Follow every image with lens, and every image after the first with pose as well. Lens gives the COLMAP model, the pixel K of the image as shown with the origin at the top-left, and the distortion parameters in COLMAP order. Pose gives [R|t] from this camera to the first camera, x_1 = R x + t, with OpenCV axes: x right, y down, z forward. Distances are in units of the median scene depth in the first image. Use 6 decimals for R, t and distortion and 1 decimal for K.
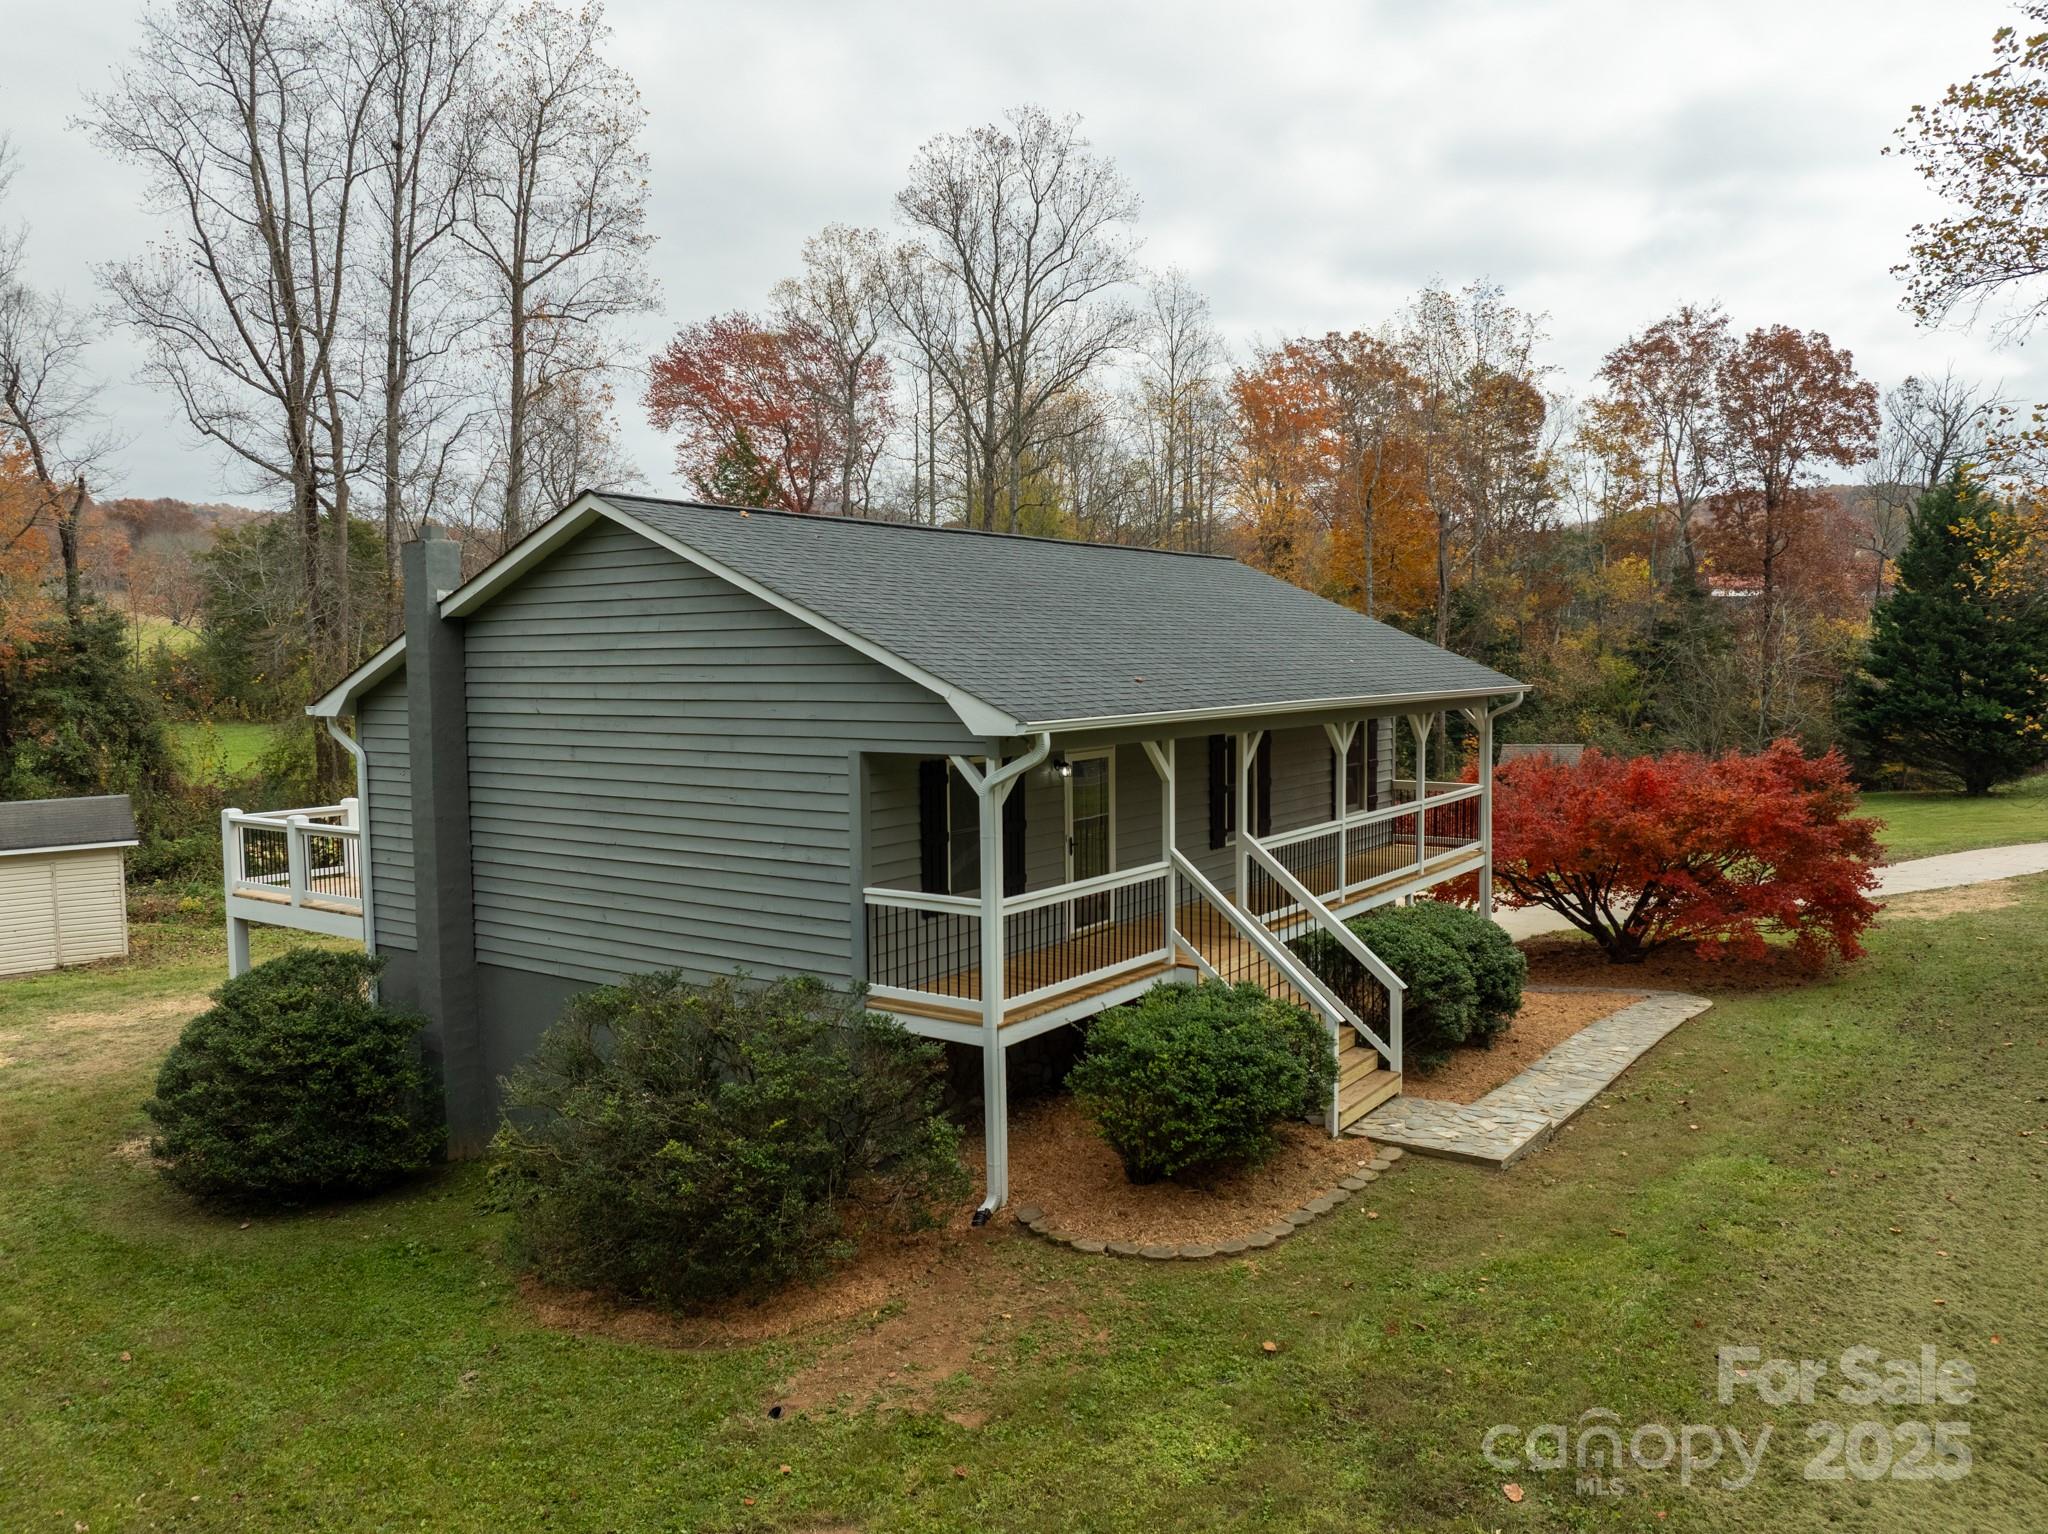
lens RADIAL K [[1464.2, 0, 1022.7], [0, 1464.2, 738.7], [0, 0, 1]] dist [-0.040097, 0.000449]
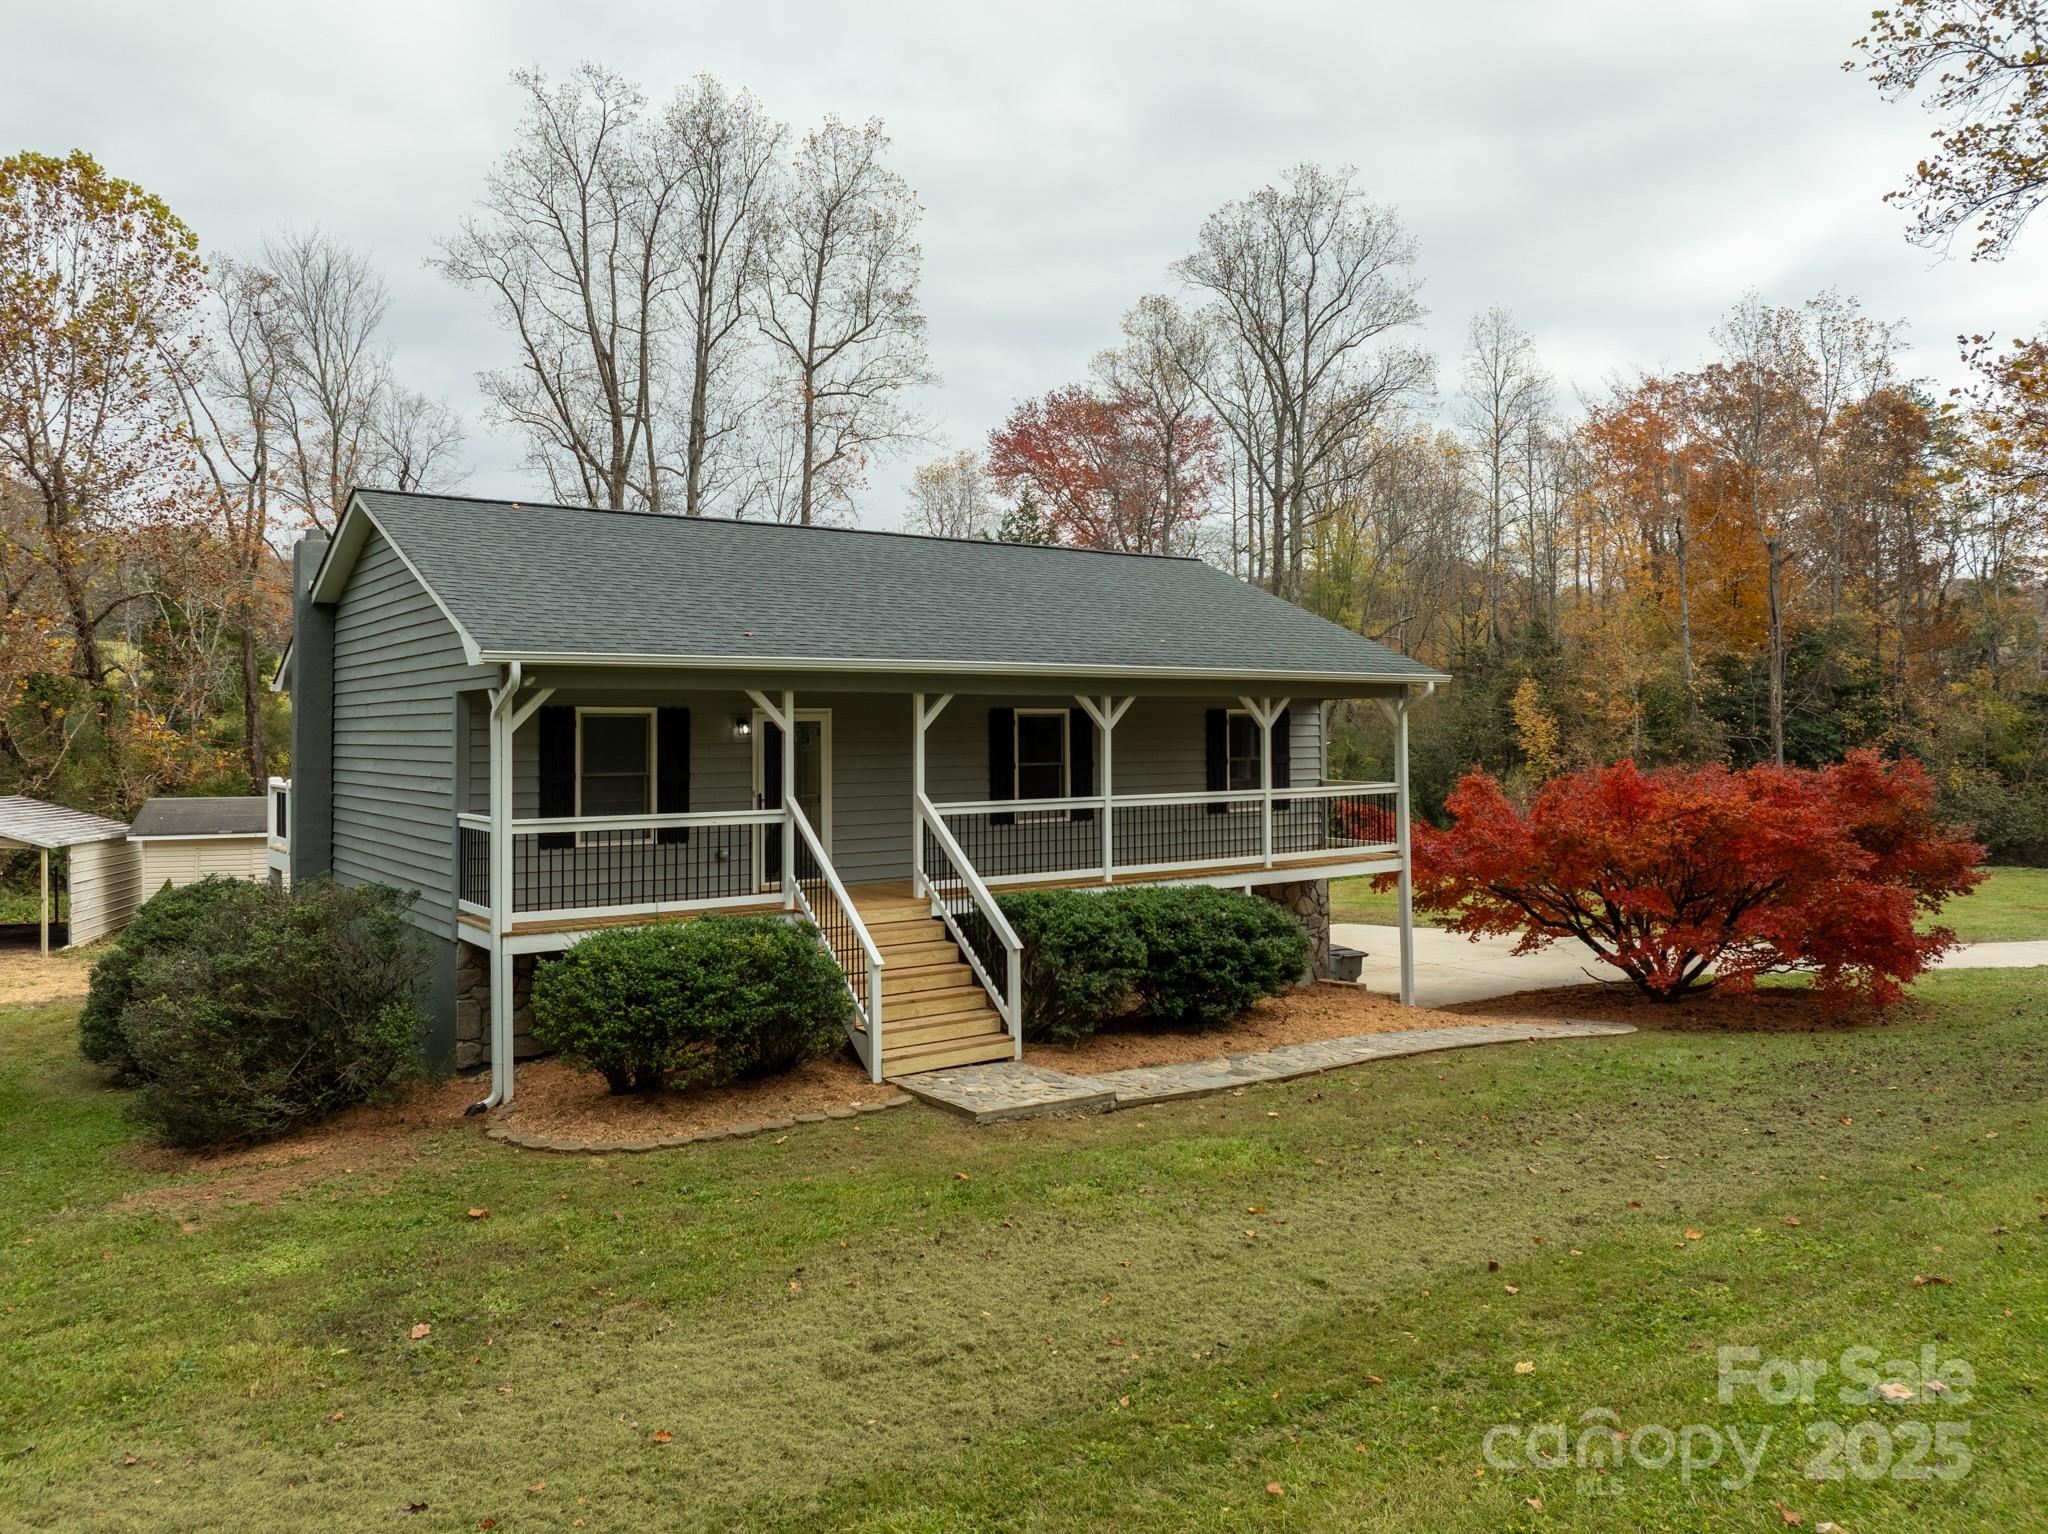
lens RADIAL K [[1431.8, 0, 1014.9], [0, 1431.8, 667.1], [0, 0, 1]] dist [-0.013532, -0.049173]
pose [[0.946779, -0.011042, -0.321696, 0.169927], [-0.020186, 0.995408, -0.093575, 0.021961], [0.321252, 0.095088, 0.942208, 0.023360]]
